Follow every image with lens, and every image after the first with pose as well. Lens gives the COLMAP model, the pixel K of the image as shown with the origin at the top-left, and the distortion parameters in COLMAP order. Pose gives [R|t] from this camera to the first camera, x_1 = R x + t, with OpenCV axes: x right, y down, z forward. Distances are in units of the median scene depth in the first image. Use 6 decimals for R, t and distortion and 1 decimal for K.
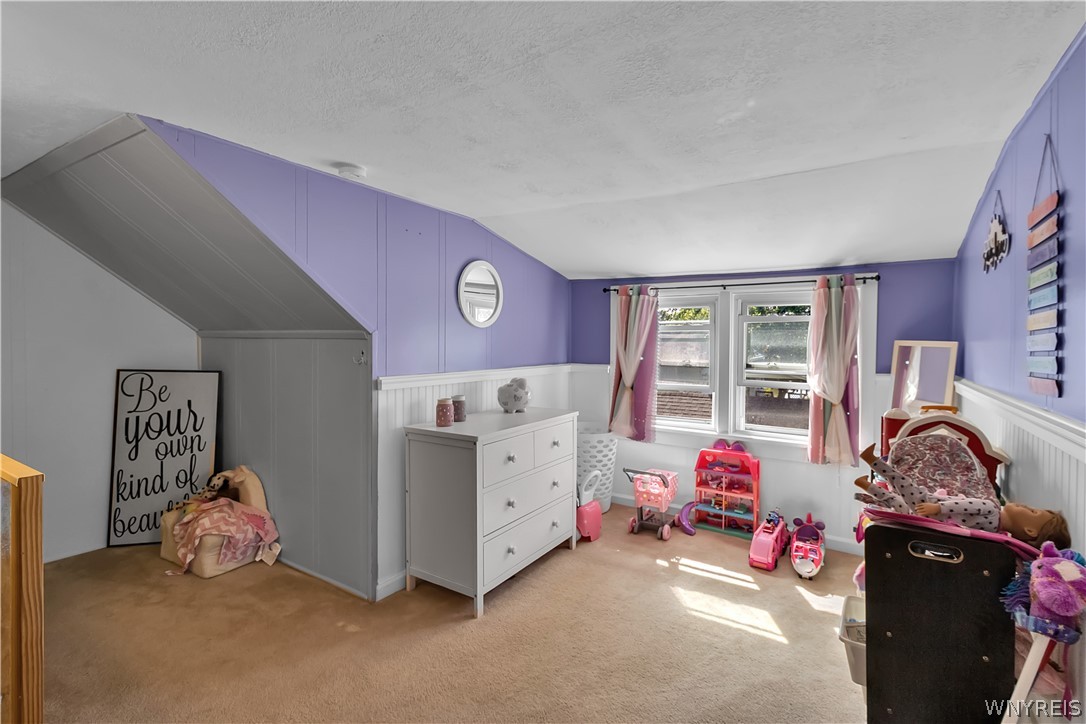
lens RADIAL K [[497.6, 0, 550.0], [0, 497.6, 354.3], [0, 0, 1]] dist [0.006168, 0.000808]
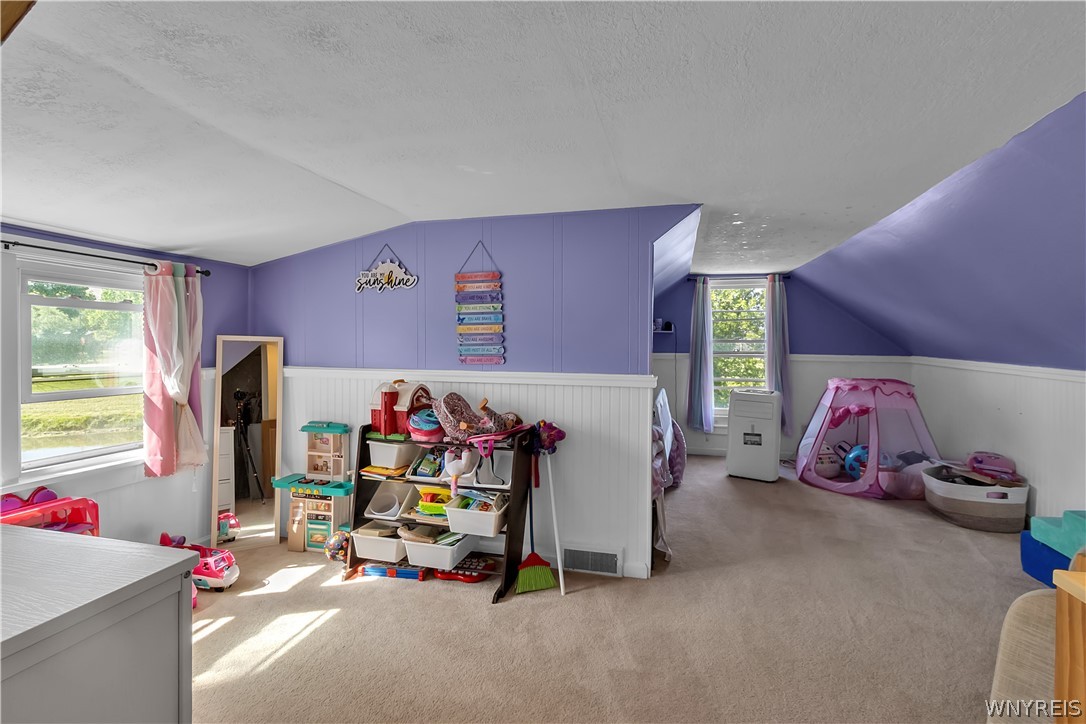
lens RADIAL K [[497.6, 0, 547.8], [0, 497.6, 353.8], [0, 0, 1]] dist [0.006168, 0.000808]
pose [[-0.322916, -0.033274, 0.945843, -0.619291], [0.014257, 0.999097, 0.040015, -0.024254], [-0.946320, 0.026406, -0.322150, 0.793577]]
